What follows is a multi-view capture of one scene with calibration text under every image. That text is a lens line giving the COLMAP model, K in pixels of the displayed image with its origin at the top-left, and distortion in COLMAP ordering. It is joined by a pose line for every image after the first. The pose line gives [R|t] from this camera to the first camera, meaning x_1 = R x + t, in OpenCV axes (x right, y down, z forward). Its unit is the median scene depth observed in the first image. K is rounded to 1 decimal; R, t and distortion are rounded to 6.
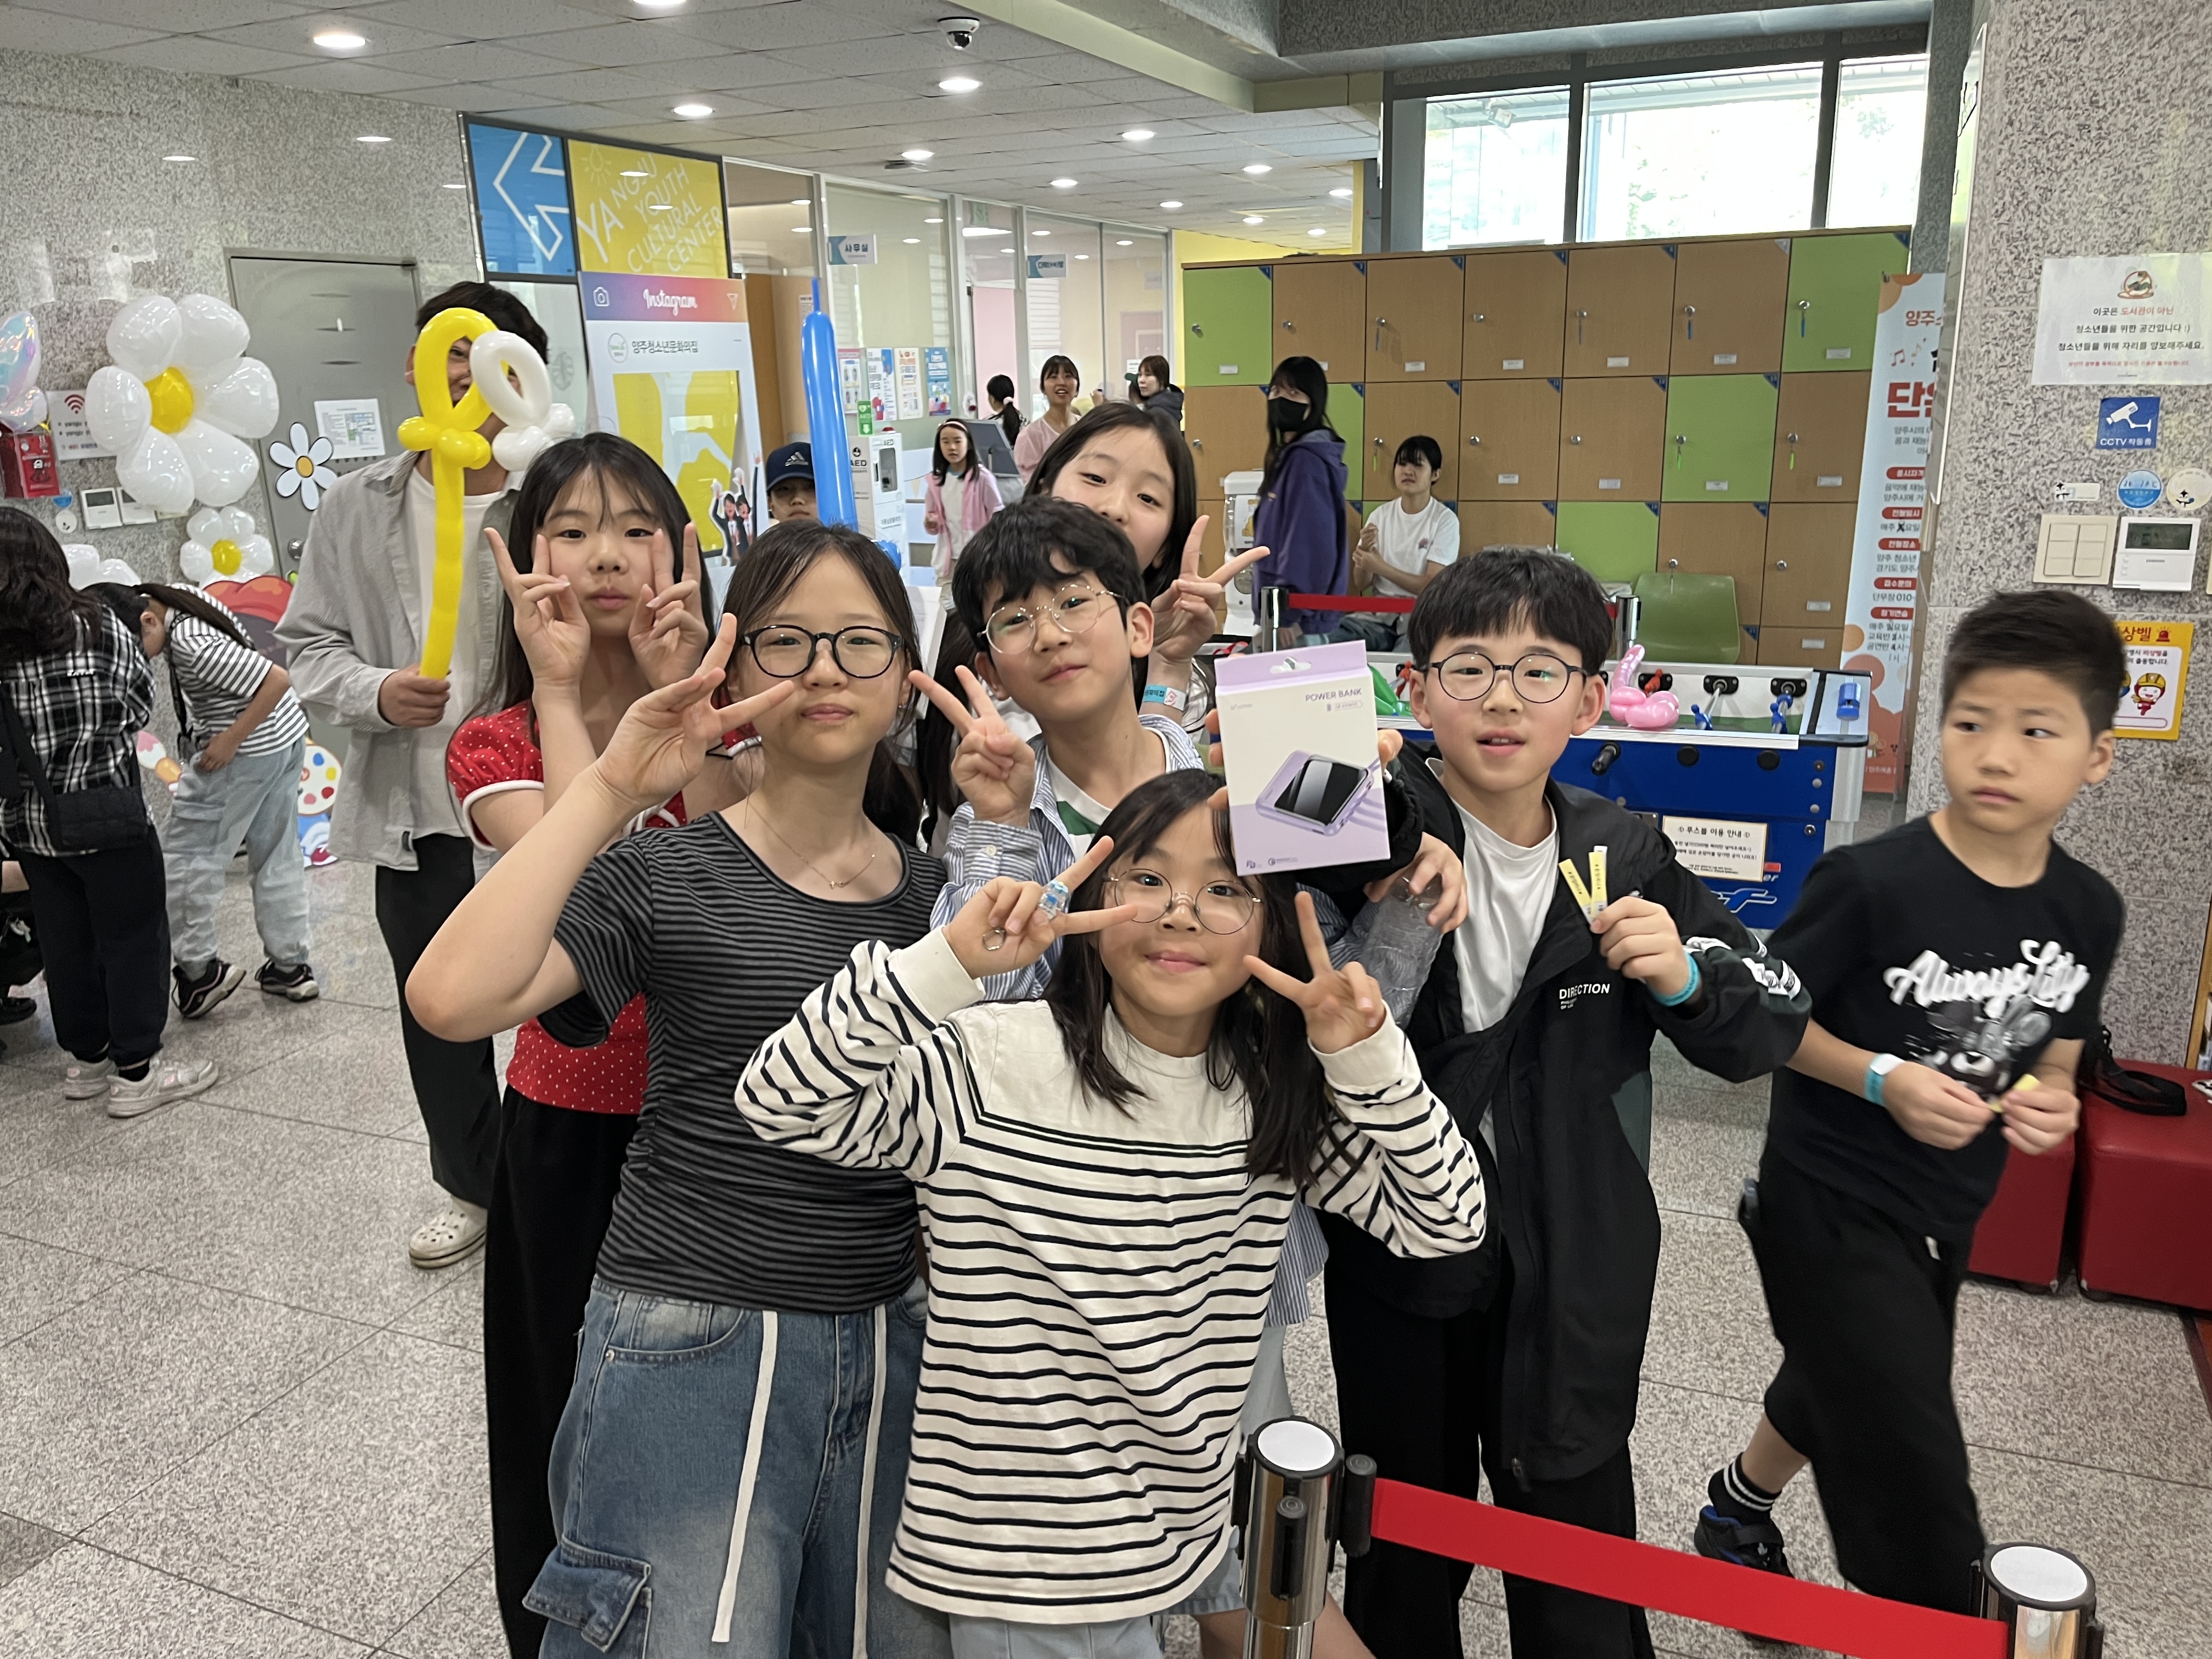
lens RADIAL K [[1676.5, 0, 1103.9], [0, 1676.5, 824.3], [0, 0, 1]] dist [0.064100, -0.092491]
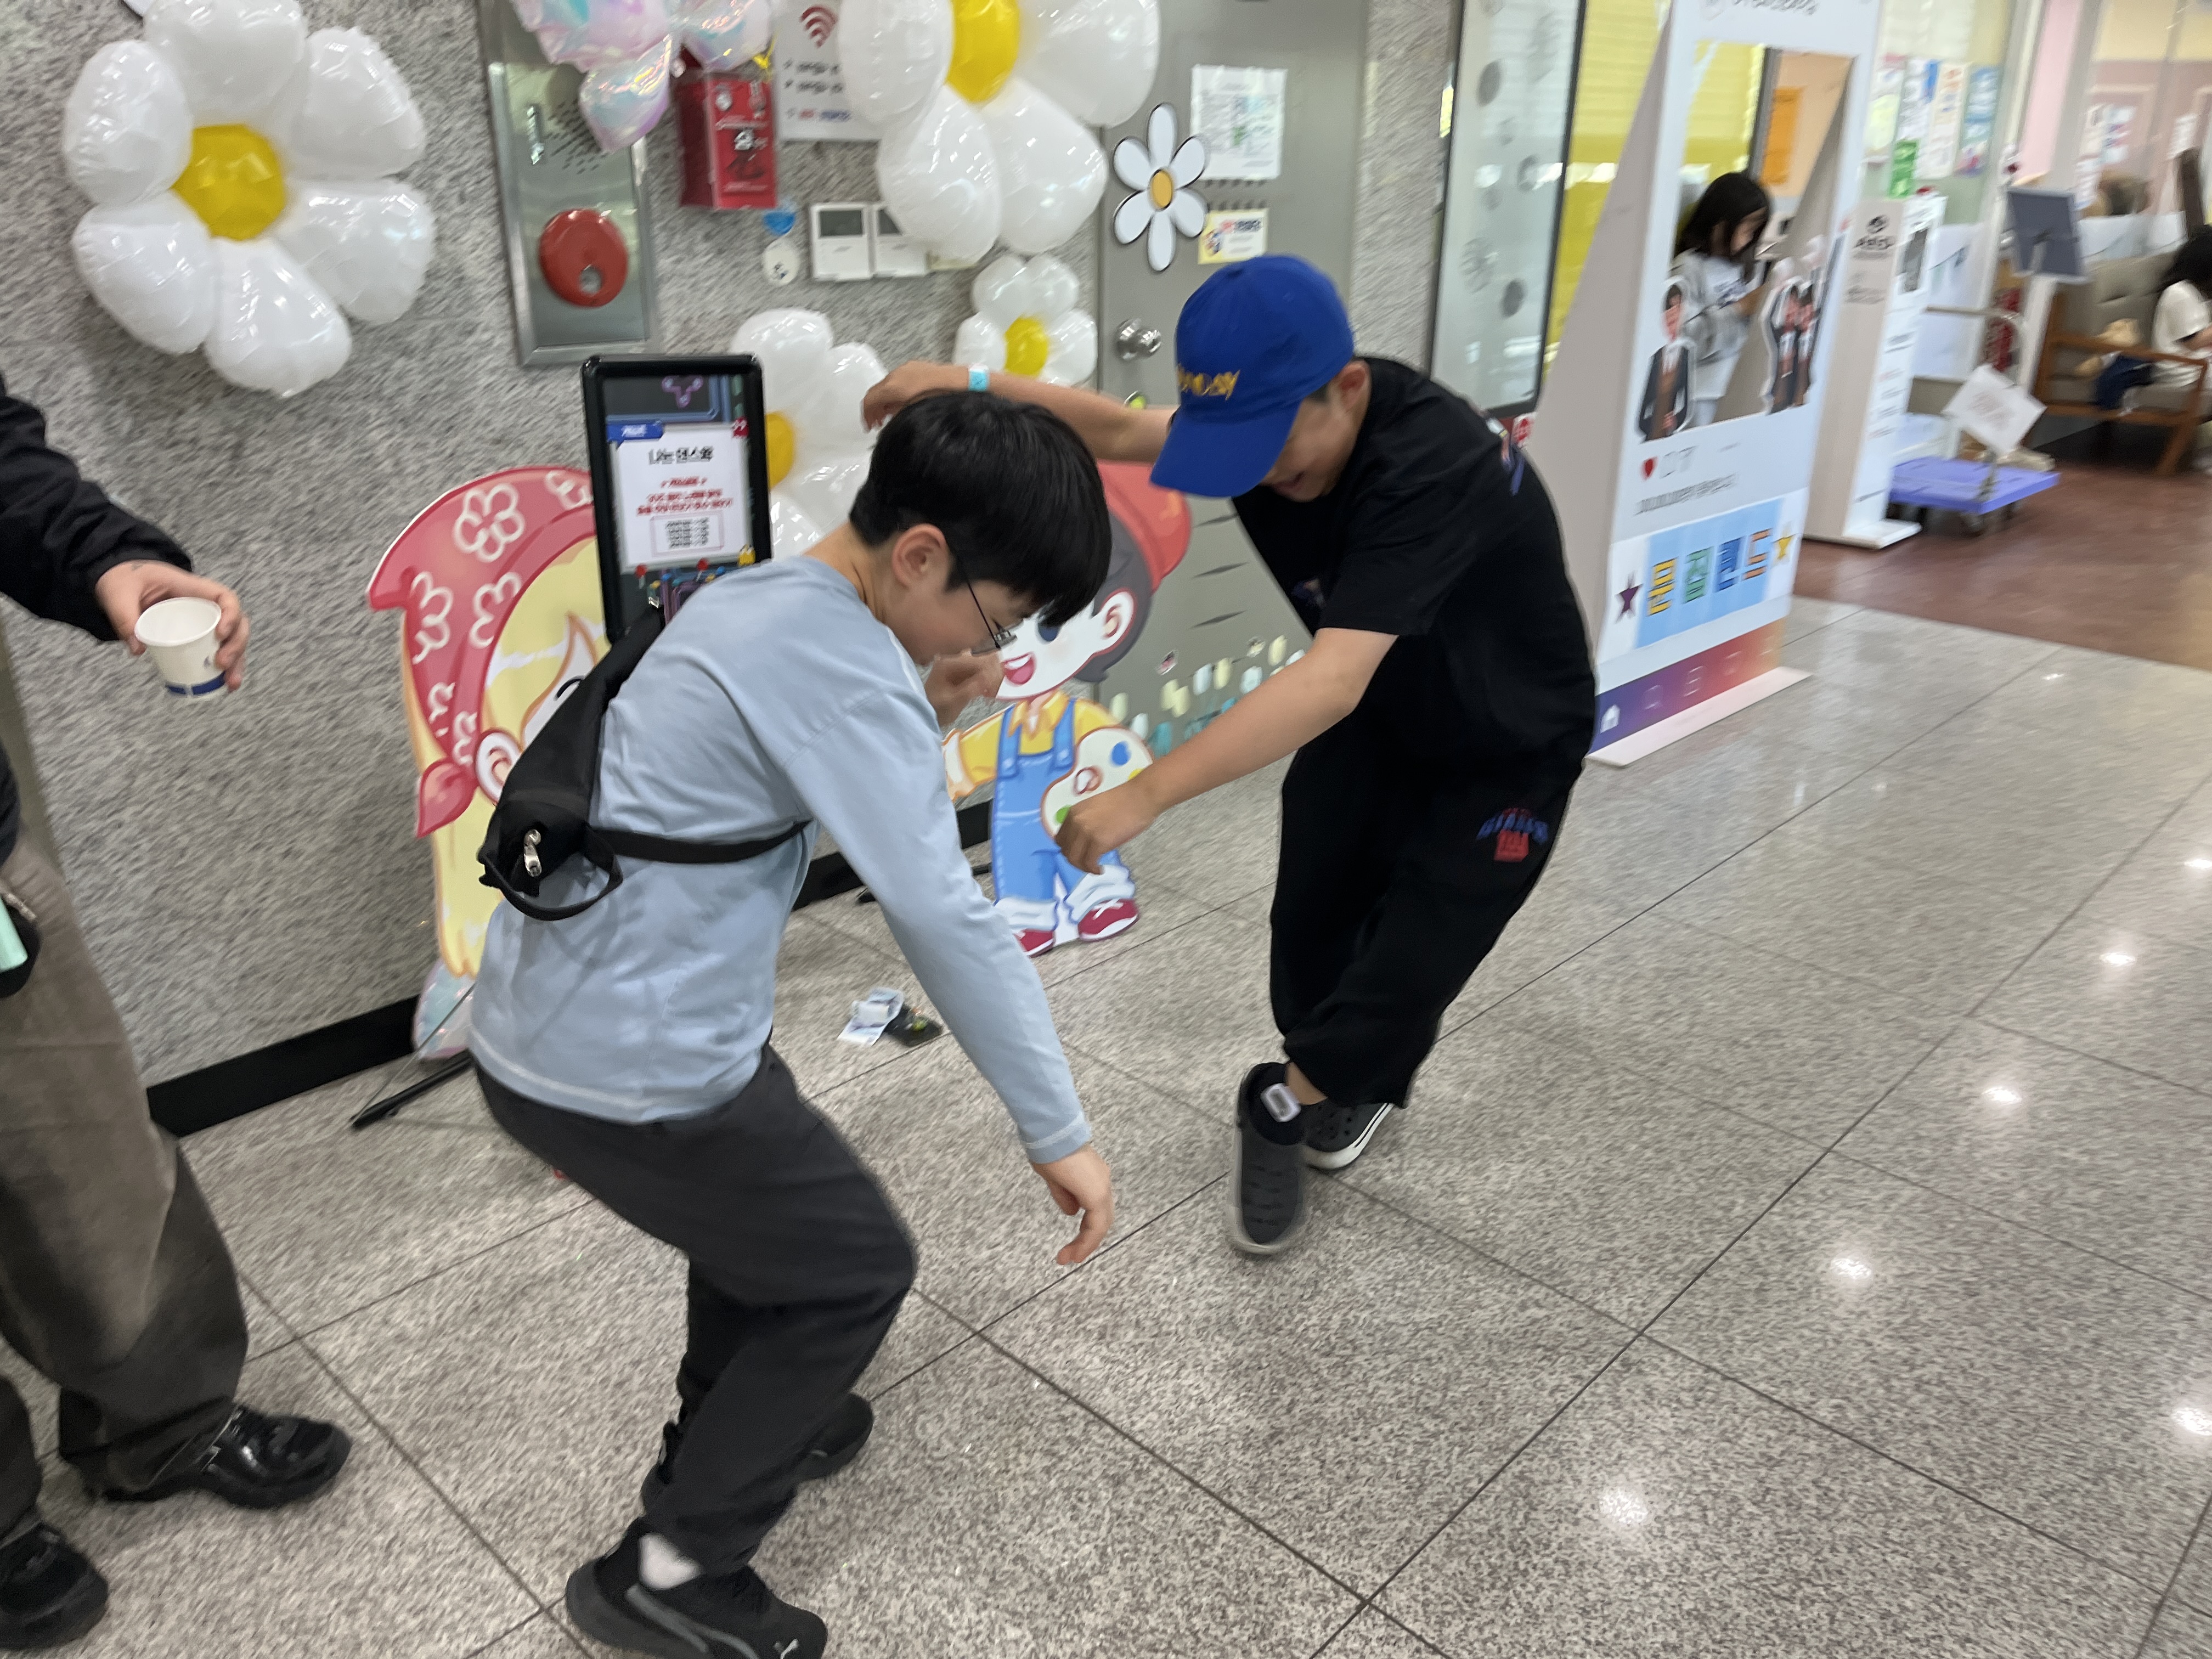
lens RADIAL K [[1676.5, 0, 1115.5], [0, 1676.5, 827.5], [0, 0, 1]] dist [0.064100, -0.092491]
pose [[0.935609, 0.171294, -0.308696, -0.310849], [-0.132568, 0.980878, 0.142492, -0.091442], [0.327202, -0.092394, 0.940427, 0.503974]]
